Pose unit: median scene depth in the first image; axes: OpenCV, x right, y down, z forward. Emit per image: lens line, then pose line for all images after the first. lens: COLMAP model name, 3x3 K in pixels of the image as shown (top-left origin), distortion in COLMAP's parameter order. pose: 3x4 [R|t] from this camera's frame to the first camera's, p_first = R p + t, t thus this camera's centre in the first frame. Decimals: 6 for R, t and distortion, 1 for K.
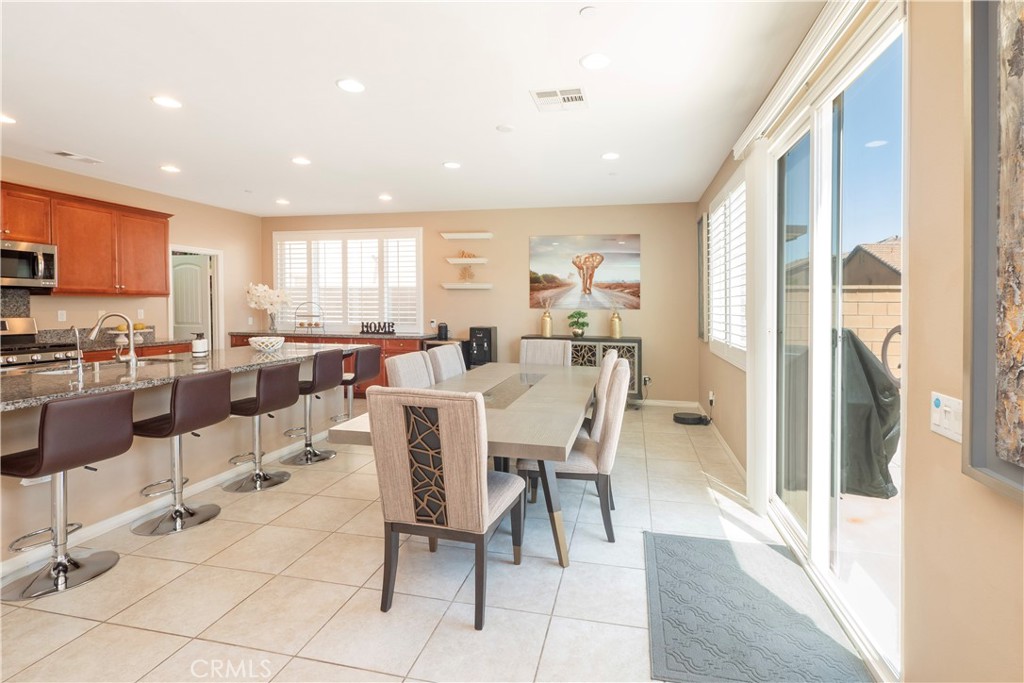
lens RADIAL K [[464.5, 0, 491.0], [0, 464.5, 312.9], [0, 0, 1]] dist [-0.001369, -0.000064]
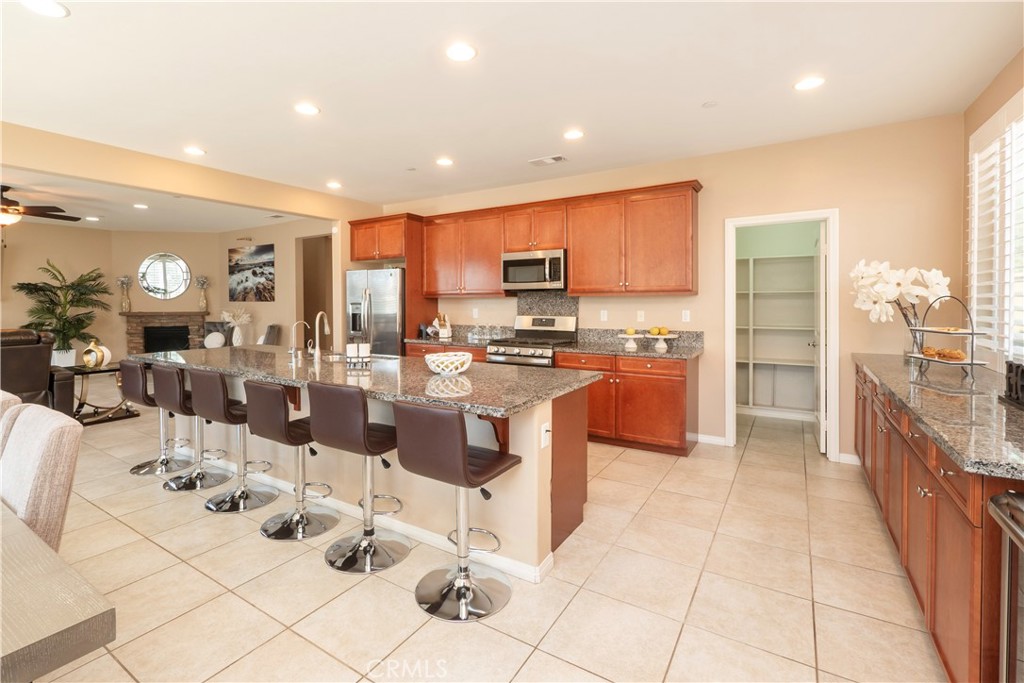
lens RADIAL K [[464.5, 0, 491.0], [0, 464.5, 312.9], [0, 0, 1]] dist [-0.001369, -0.000064]
pose [[-0.285735, 0.015102, -0.958190, 0.127983], [-0.012198, 0.999737, 0.019395, -0.017868], [0.958231, 0.017229, -0.285476, 1.156648]]
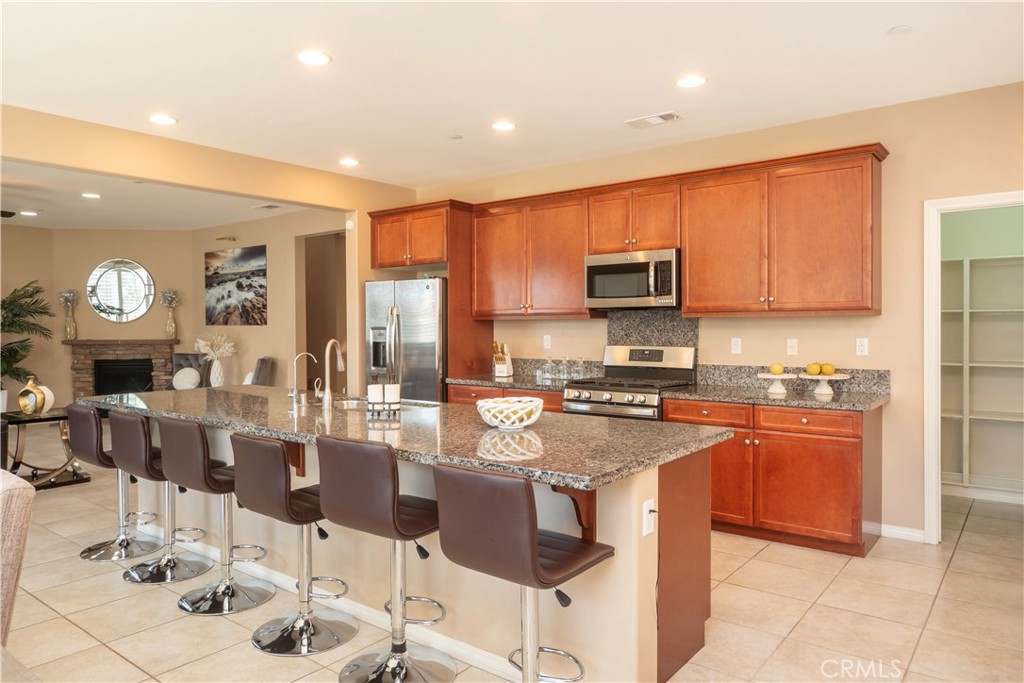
lens RADIAL K [[673.0, 0, 512.0], [0, 673.0, 341.5], [0, 0, 1]] dist [0.005463, -0.000779]
pose [[-0.365512, 0.014459, -0.930694, 0.138723], [-0.011993, 0.999723, 0.020242, -0.018030], [0.930730, 0.018561, -0.365237, 1.158620]]
